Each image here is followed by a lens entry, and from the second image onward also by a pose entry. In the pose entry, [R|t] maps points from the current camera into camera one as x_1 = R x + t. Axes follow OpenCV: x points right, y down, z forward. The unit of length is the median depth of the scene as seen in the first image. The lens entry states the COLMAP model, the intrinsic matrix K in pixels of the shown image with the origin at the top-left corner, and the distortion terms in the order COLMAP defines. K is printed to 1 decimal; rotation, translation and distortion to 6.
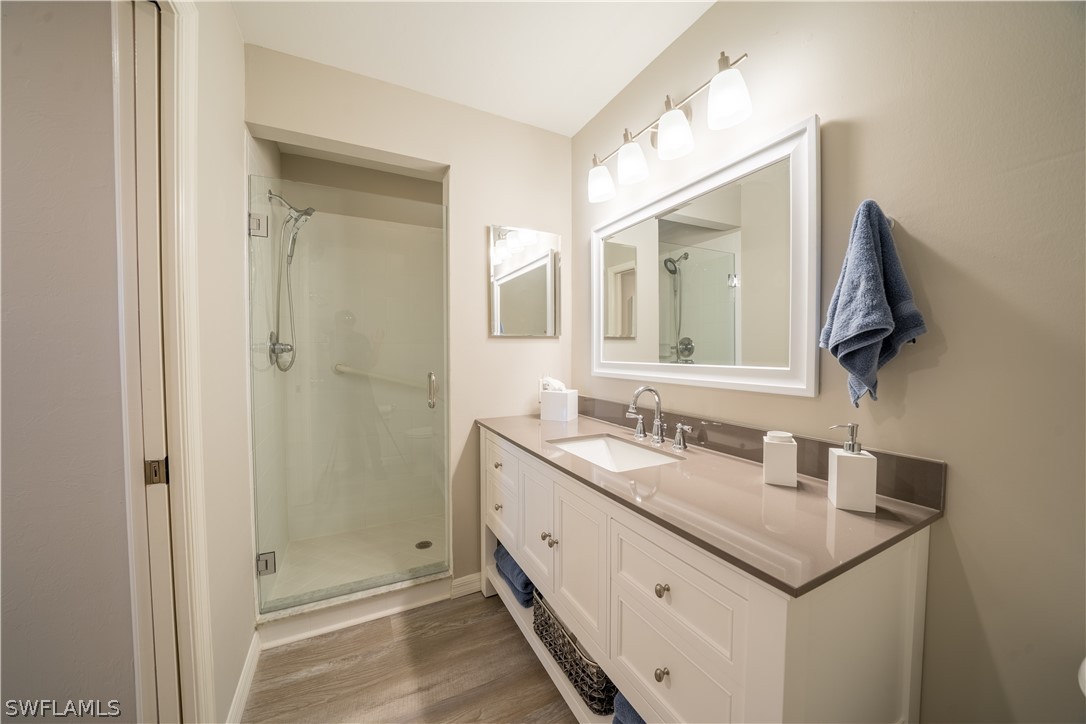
lens RADIAL K [[374.2, 0, 547.5], [0, 374.2, 361.0], [0, 0, 1]] dist [-0.001962, -0.000041]
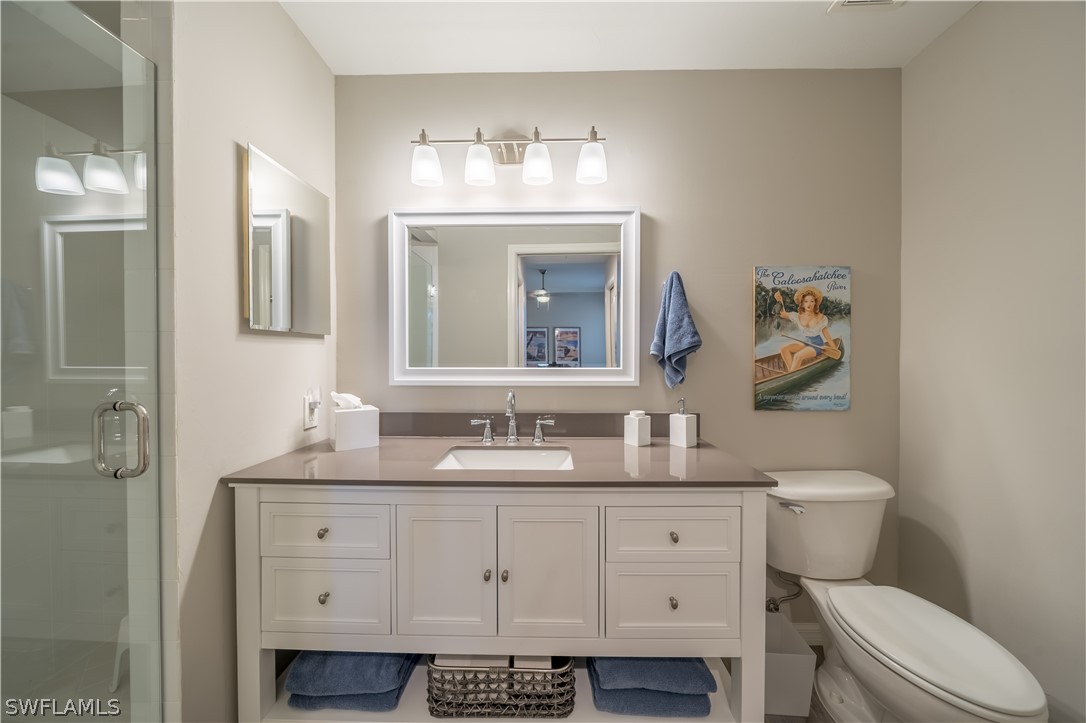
lens RADIAL K [[374.2, 0, 547.5], [0, 374.2, 360.5], [0, 0, 1]] dist [-0.001962, -0.000041]
pose [[0.503339, -0.018061, 0.863900, -0.536422], [0.021237, 0.999738, 0.008527, -0.019980], [-0.863828, 0.014055, 0.503591, 0.353180]]
